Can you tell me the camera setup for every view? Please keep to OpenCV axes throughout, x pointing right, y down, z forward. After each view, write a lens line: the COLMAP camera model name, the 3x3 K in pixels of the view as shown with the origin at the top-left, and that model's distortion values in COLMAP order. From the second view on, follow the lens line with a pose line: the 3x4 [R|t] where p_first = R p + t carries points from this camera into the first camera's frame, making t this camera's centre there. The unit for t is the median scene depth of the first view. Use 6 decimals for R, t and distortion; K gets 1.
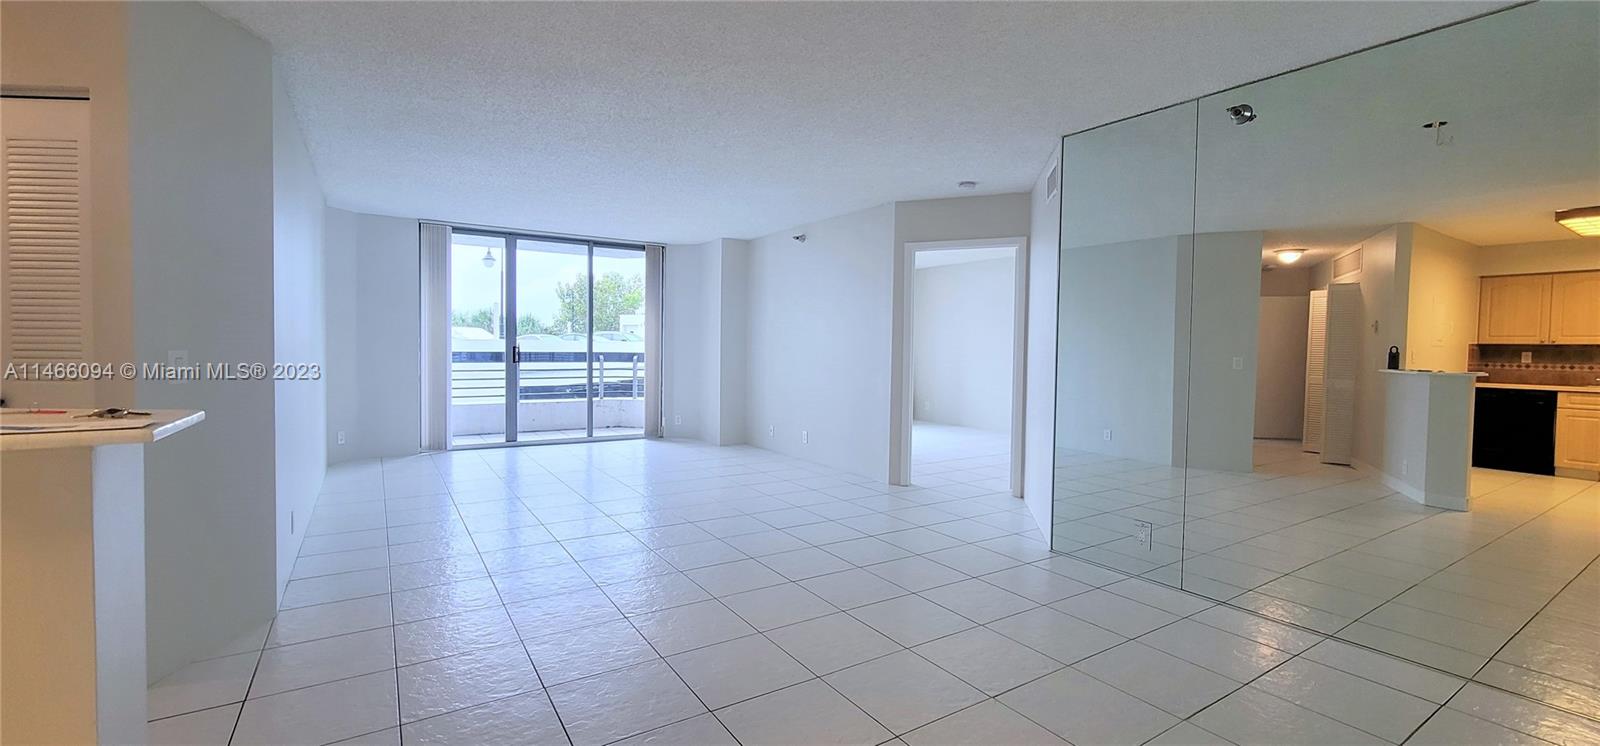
lens RADIAL K [[657.7, 0, 807.7], [0, 657.7, 367.4], [0, 0, 1]] dist [0.001119, -0.000406]
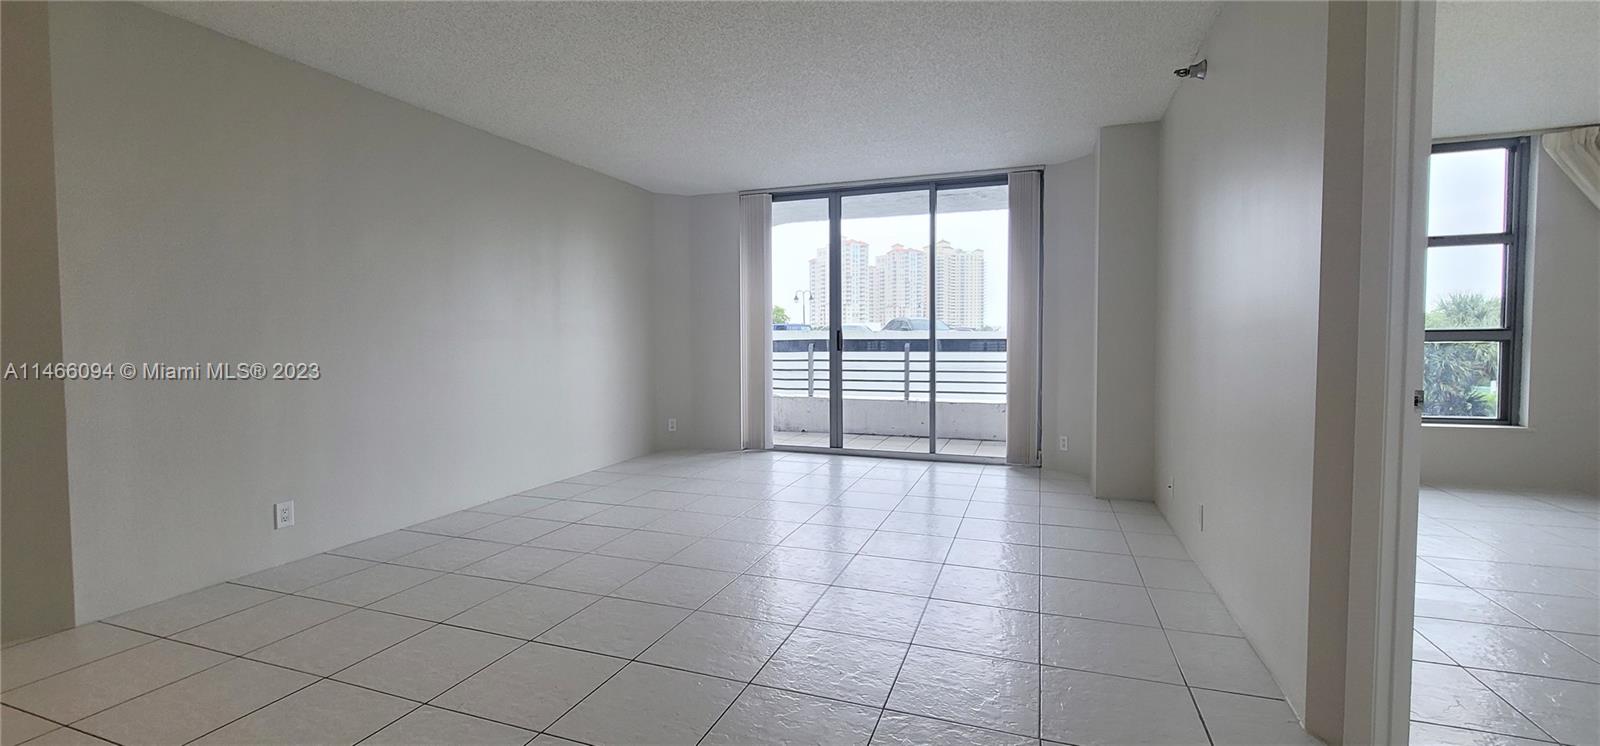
lens RADIAL K [[657.7, 0, 810.2], [0, 657.7, 364.9], [0, 0, 1]] dist [0.001119, -0.000406]
pose [[0.600533, 0.017964, -0.799398, 0.191497], [-0.017179, 0.999807, 0.009563, 0.003763], [0.799415, 0.007990, 0.600726, 0.514141]]
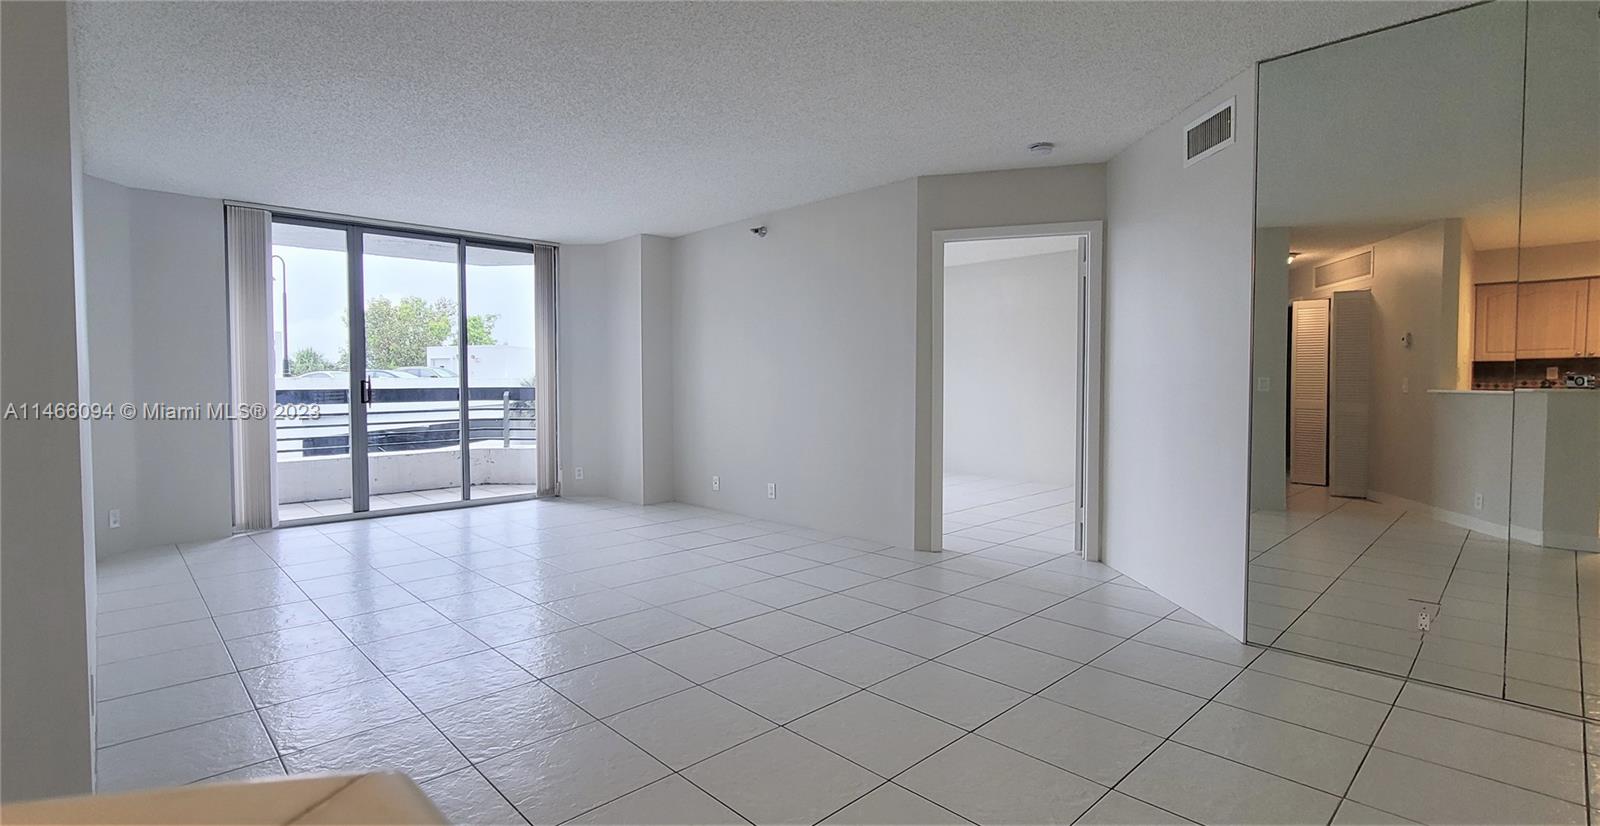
lens RADIAL K [[729.9, 0, 722.3], [0, 729.9, 407.3], [0, 0, 1]] dist [0.000922, 0.000039]
pose [[0.991784, -0.023151, 0.125808, -0.162461], [0.022624, 0.999728, 0.005617, 0.002226], [-0.125904, -0.002725, 0.992039, 0.158582]]
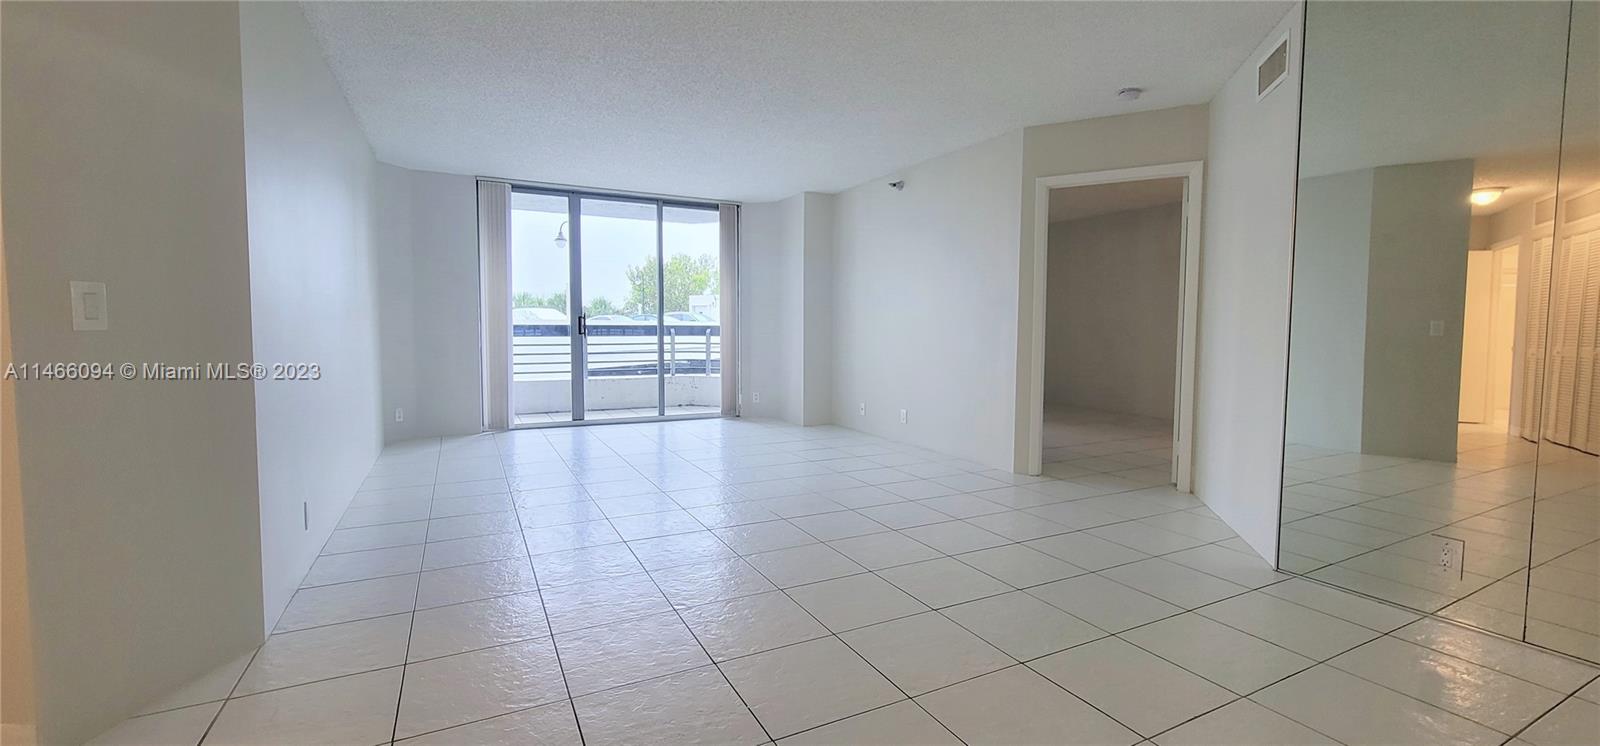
lens RADIAL K [[657.7, 0, 810.1], [0, 657.7, 367.6], [0, 0, 1]] dist [0.001119, -0.000406]
pose [[0.995416, -0.002694, -0.095598, -0.042812], [0.005214, 0.999645, 0.026123, 0.017434], [0.095493, -0.026501, 0.995077, 0.127059]]
